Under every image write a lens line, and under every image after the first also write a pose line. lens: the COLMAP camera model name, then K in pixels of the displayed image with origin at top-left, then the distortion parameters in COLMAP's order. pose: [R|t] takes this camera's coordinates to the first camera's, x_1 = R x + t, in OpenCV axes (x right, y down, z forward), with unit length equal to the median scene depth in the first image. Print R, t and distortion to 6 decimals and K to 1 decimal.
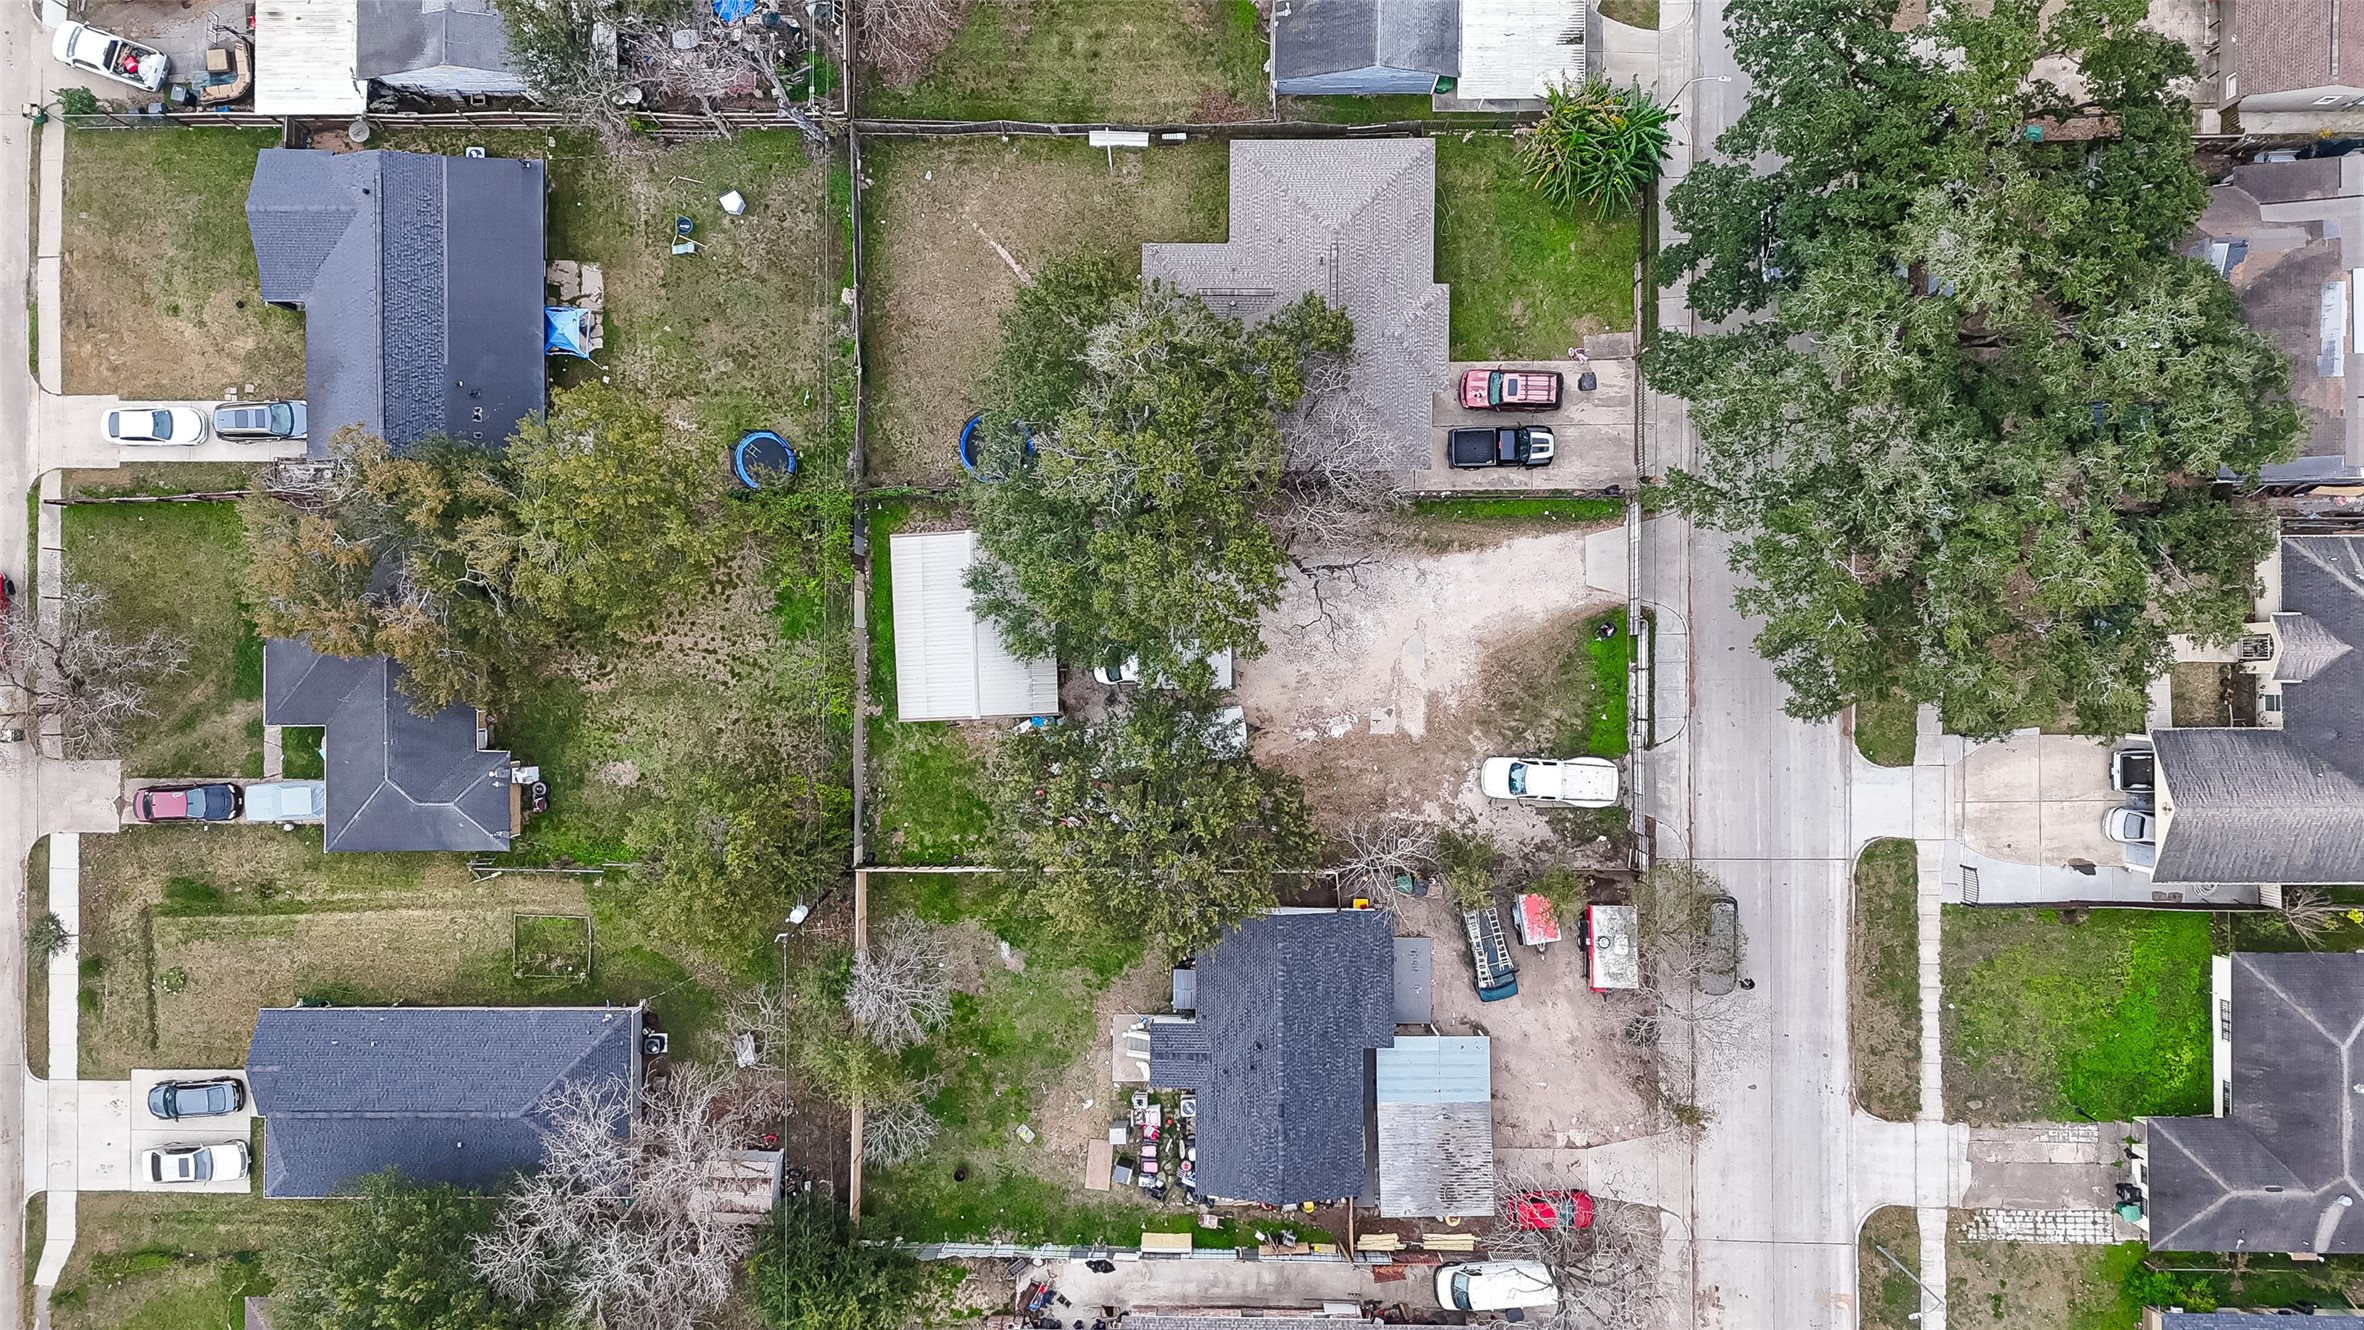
lens RADIAL K [[1725.6, 0, 1178.9], [0, 1725.6, 679.9], [0, 0, 1]] dist [0.090421, -0.089967]
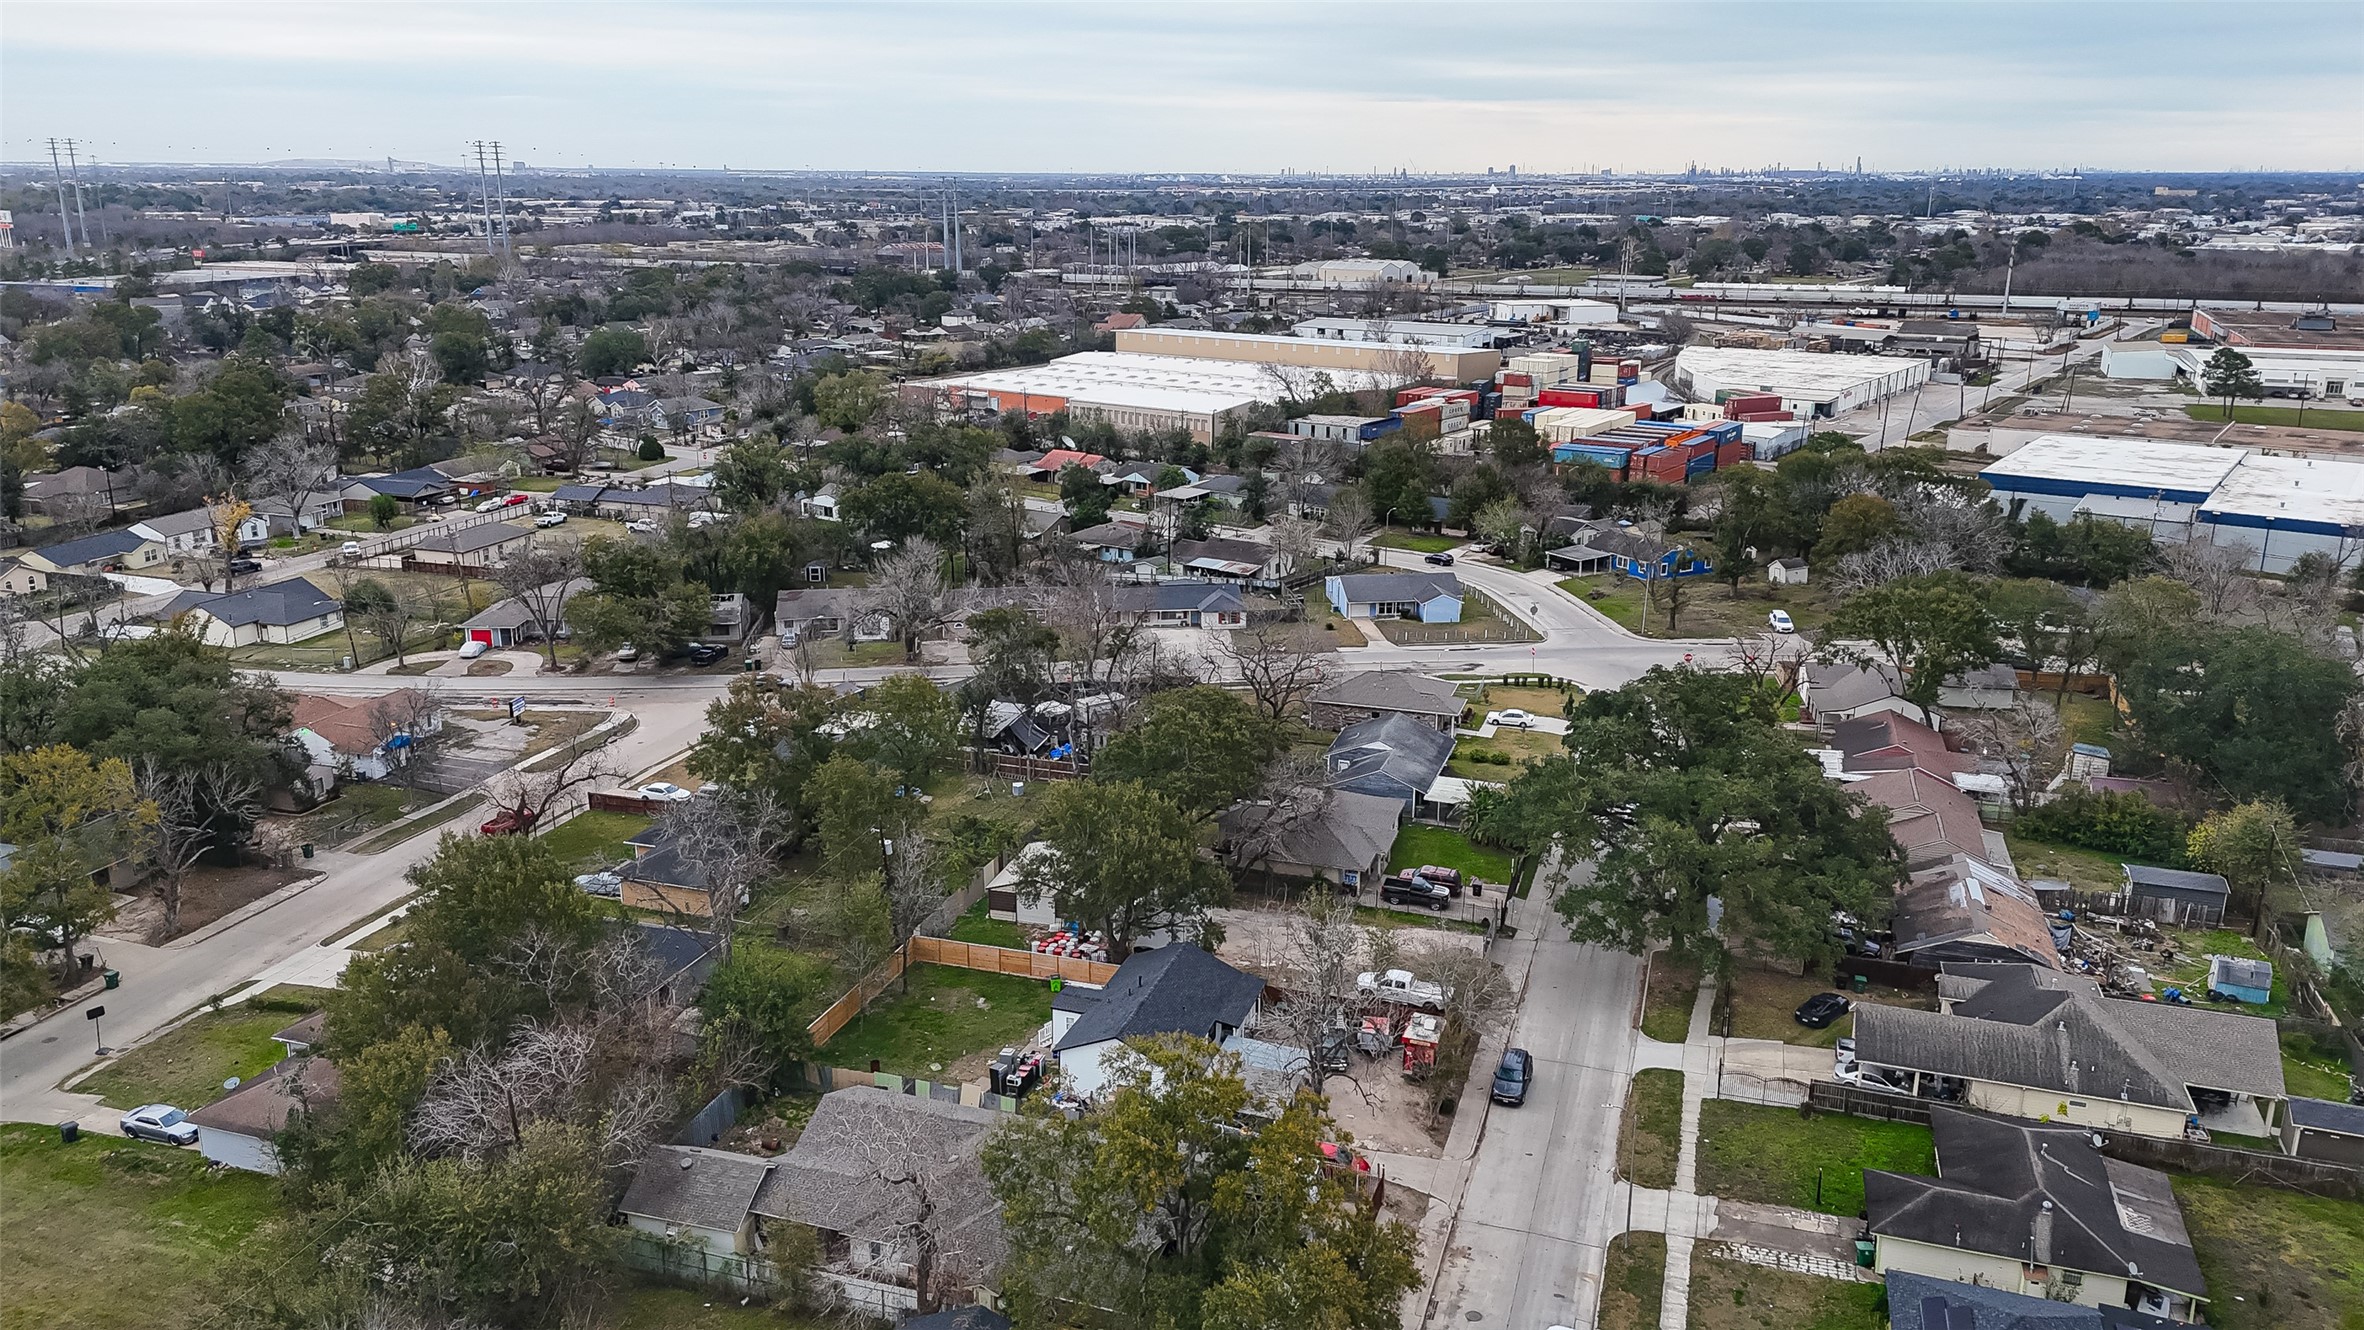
lens RADIAL K [[1725.6, 0, 1178.9], [0, 1725.6, 679.9], [0, 0, 1]] dist [0.090421, -0.089967]
pose [[0.950169, 0.113593, -0.290301, 0.407291], [-0.310851, 0.275185, -0.909750, 1.265653], [-0.023455, 0.954657, 0.296783, 0.365845]]
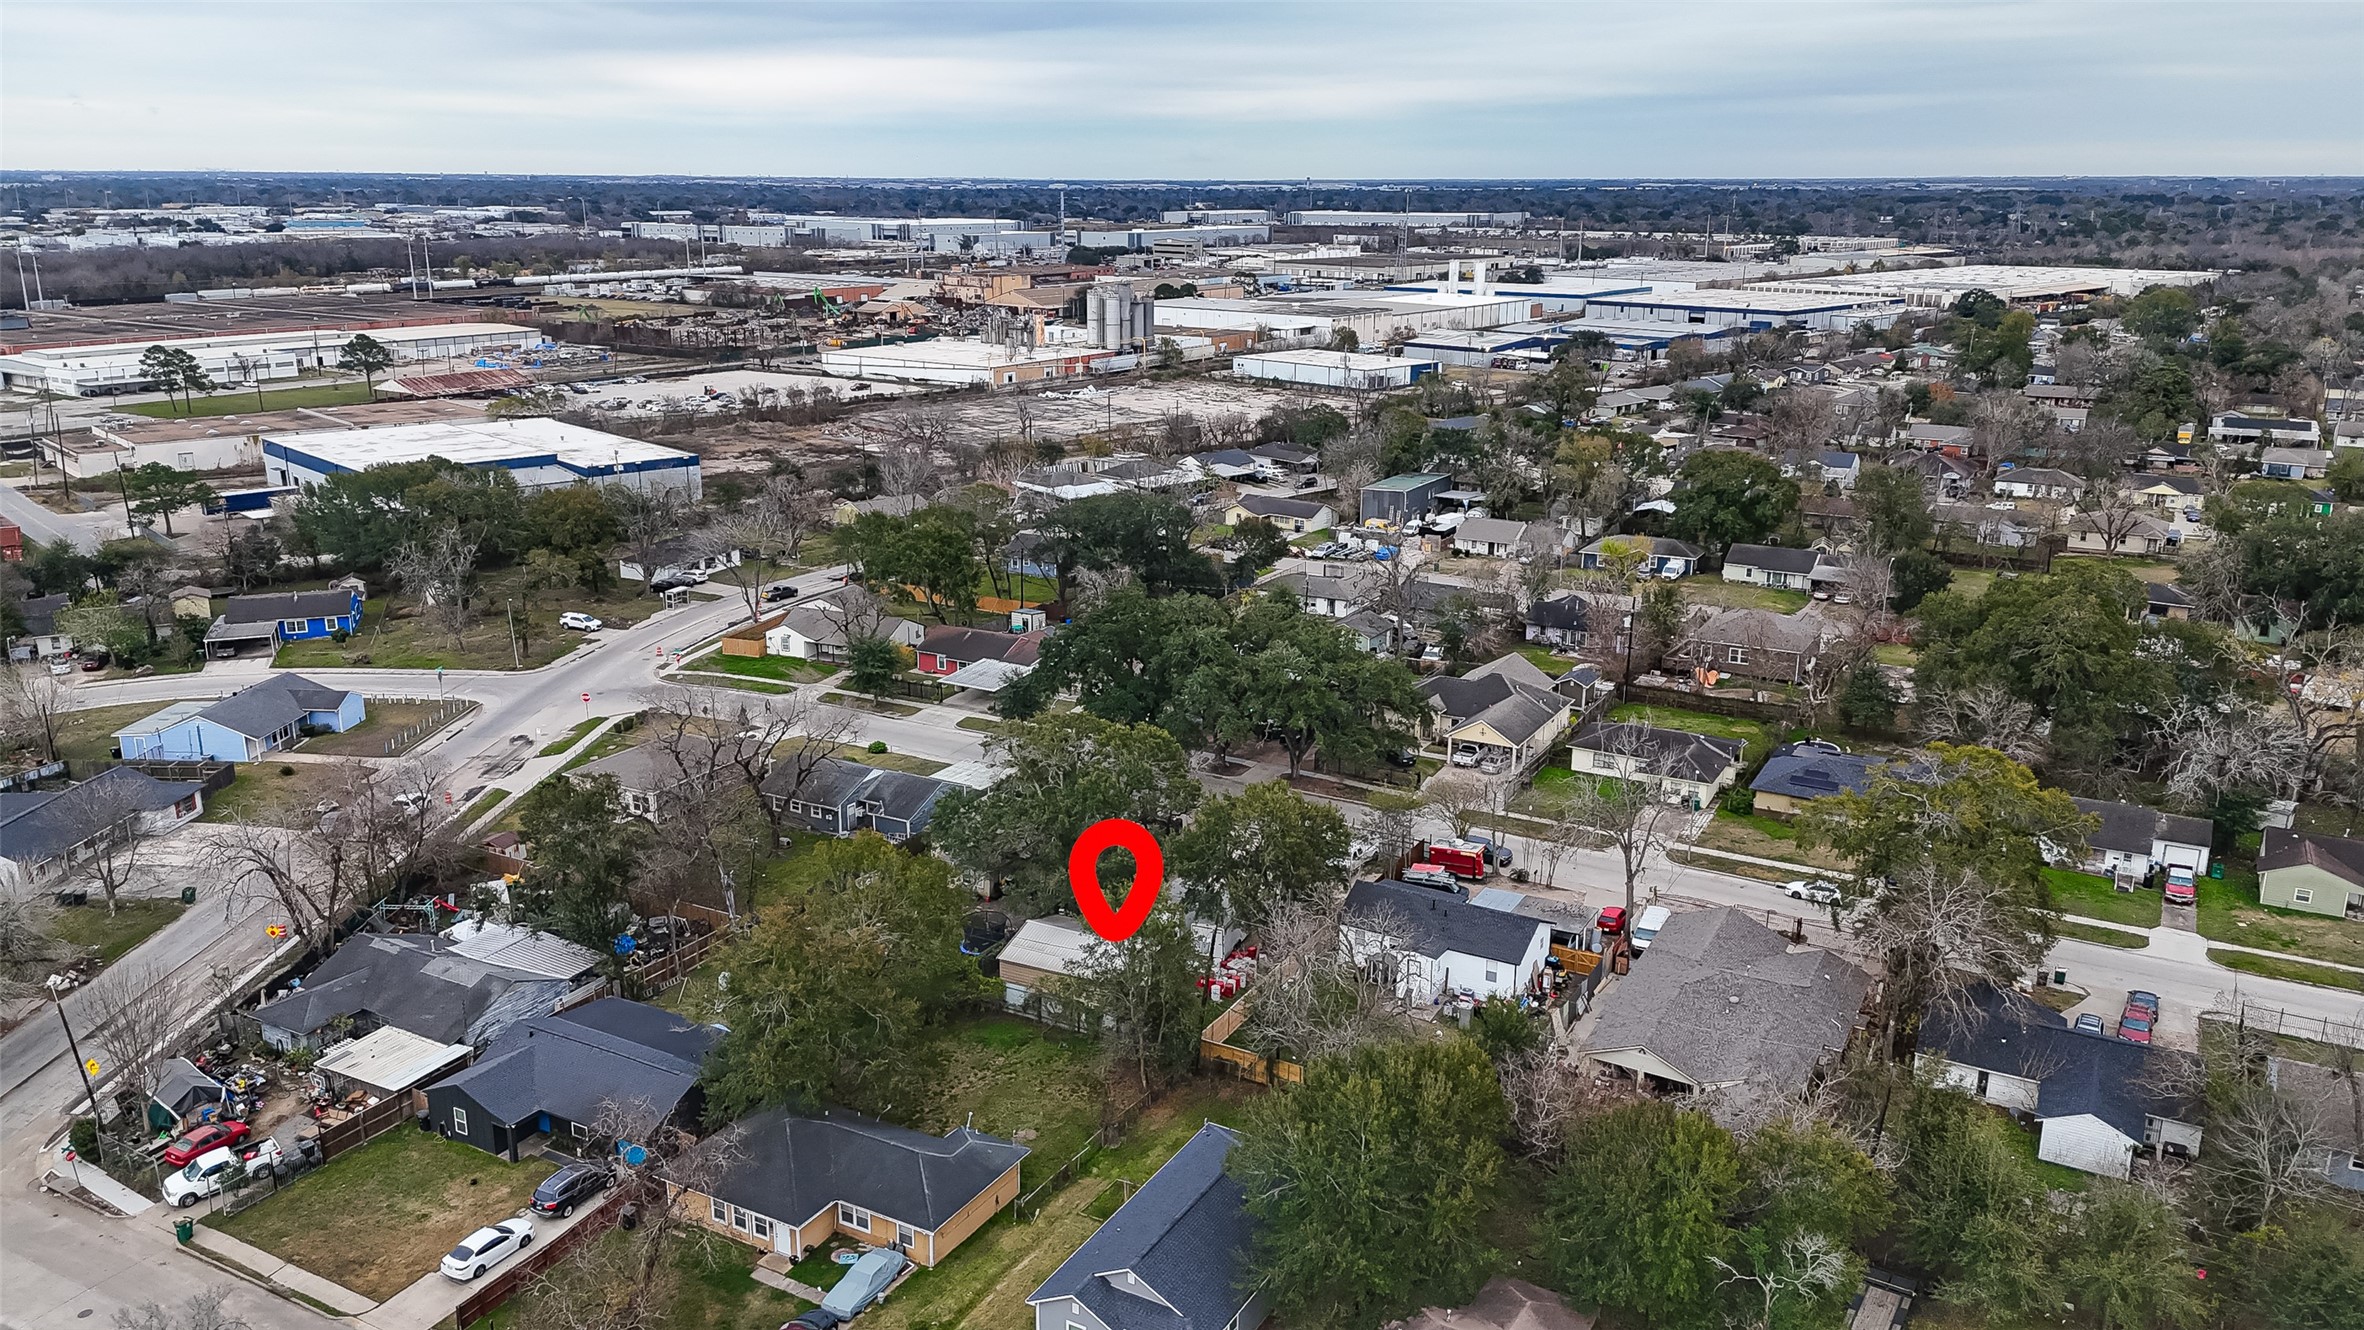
lens RADIAL K [[1725.6, 0, 1178.9], [0, 1725.6, 679.9], [0, 0, 1]] dist [0.090421, -0.089967]
pose [[0.490044, -0.220689, 0.843299, -1.187486], [0.871455, 0.146878, -0.467968, 0.645598], [-0.020586, 0.964221, 0.264298, 0.407330]]
